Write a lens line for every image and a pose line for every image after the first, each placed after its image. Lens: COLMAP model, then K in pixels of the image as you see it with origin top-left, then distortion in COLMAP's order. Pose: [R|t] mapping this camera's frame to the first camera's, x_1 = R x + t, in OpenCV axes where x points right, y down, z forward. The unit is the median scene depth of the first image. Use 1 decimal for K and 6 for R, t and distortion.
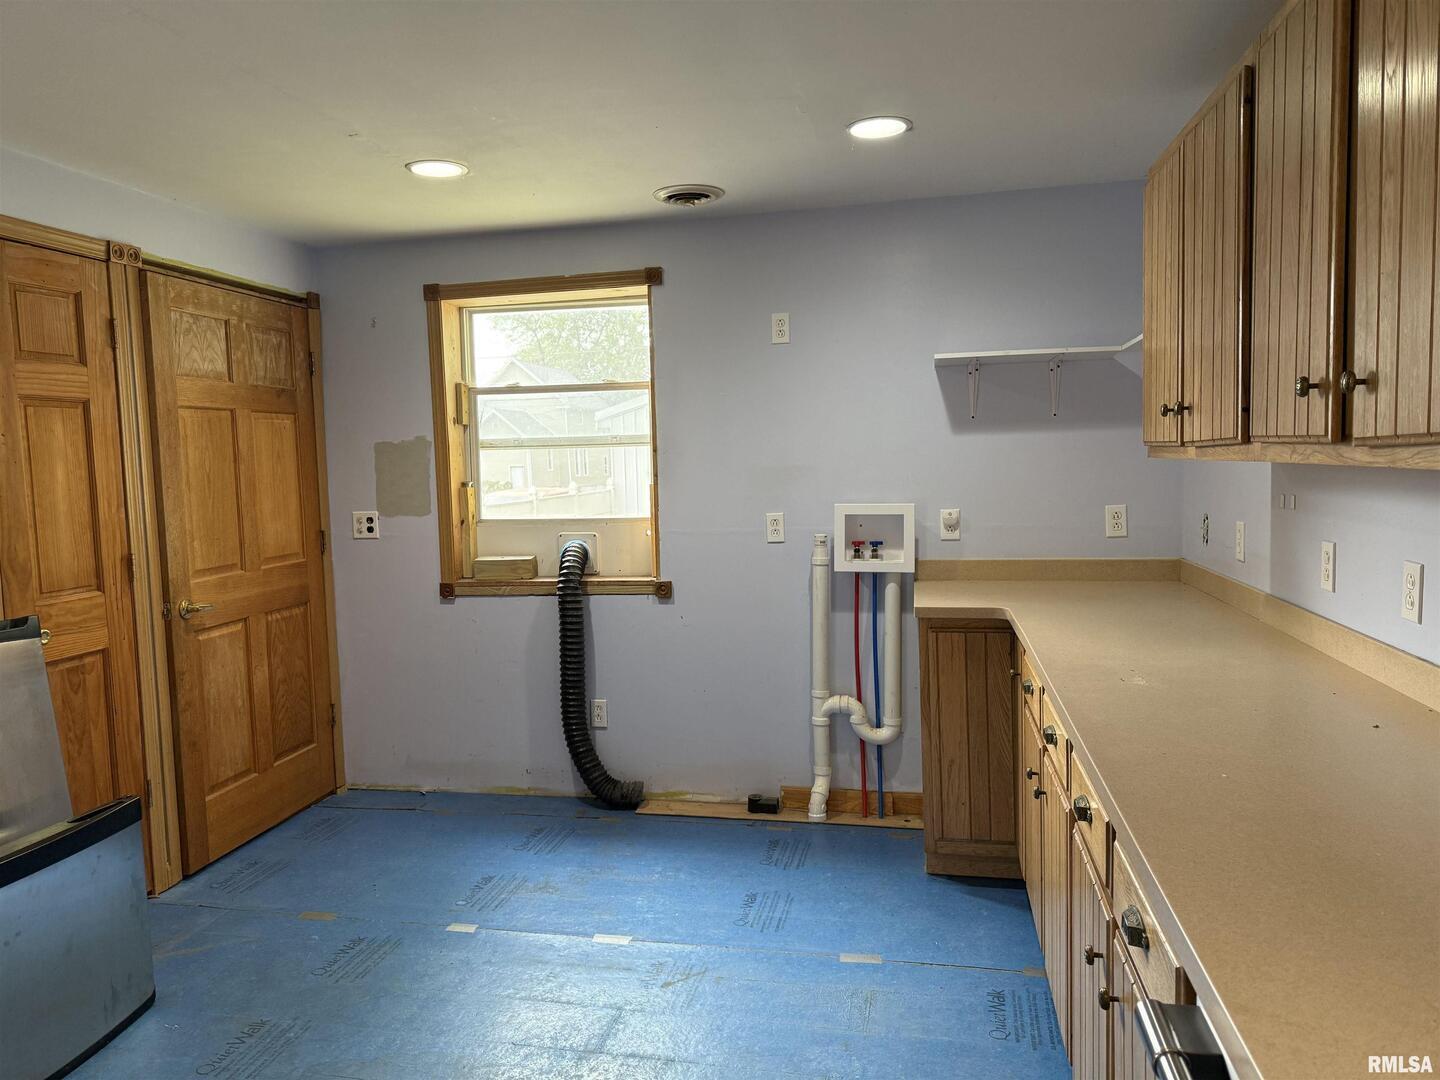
lens RADIAL K [[1001.1, 0, 720.0], [0, 1001.1, 540.0], [0, 0, 1]] dist [0.011842, -0.002412]
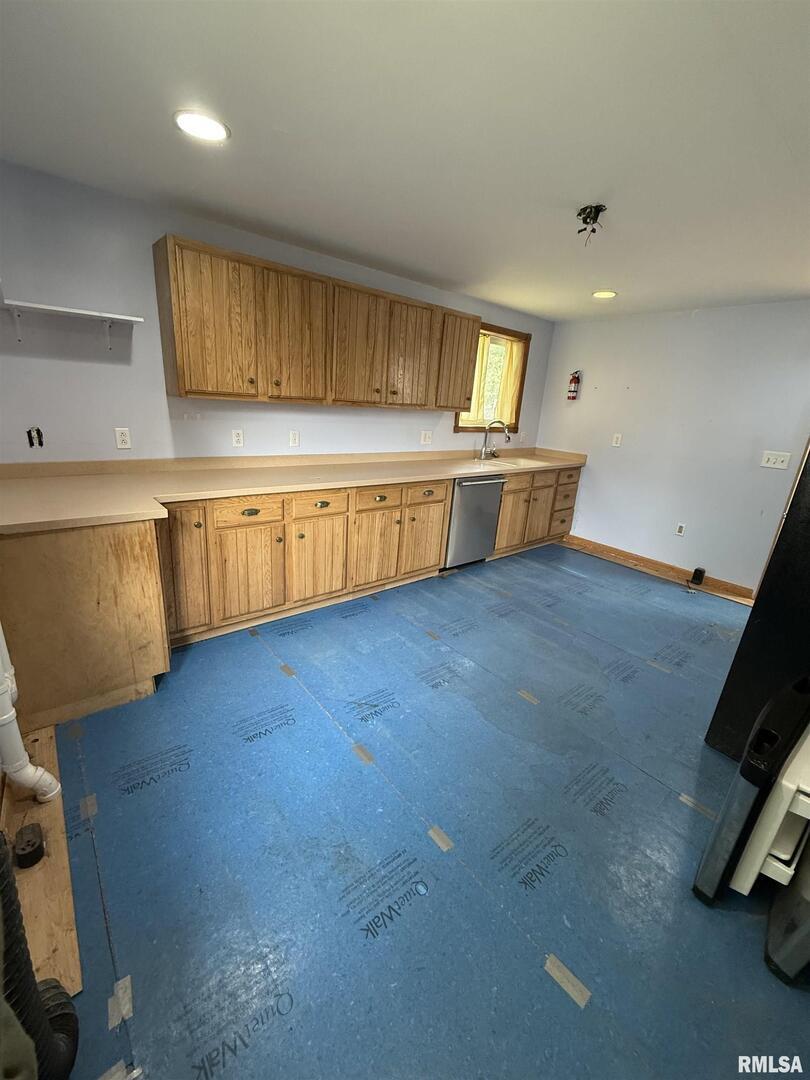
lens RADIAL K [[436.1, 0, 405.0], [0, 436.1, 540.0], [0, 0, 1]] dist [0.001555, 0.000254]
pose [[-0.777638, -0.218428, 0.589550, -0.355764], [0.000972, 0.937291, 0.348547, -0.084833], [-0.628712, 0.271616, -0.728660, 1.038755]]
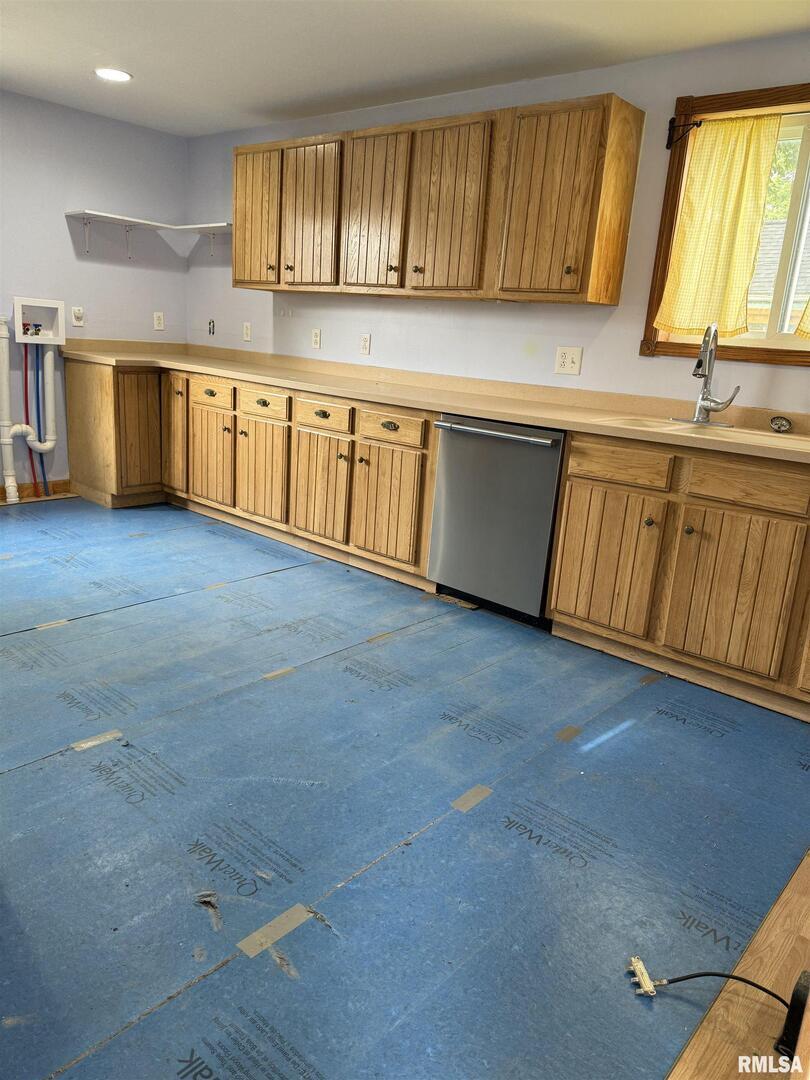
lens RADIAL K [[750.8, 0, 405.0], [0, 750.8, 540.0], [0, 0, 1]] dist [0.011842, -0.002412]
pose [[0.487826, -0.175375, 0.855143, -0.652144], [-0.015318, 0.977741, 0.209255, 0.078350], [-0.872807, -0.115179, 0.474281, -0.125017]]
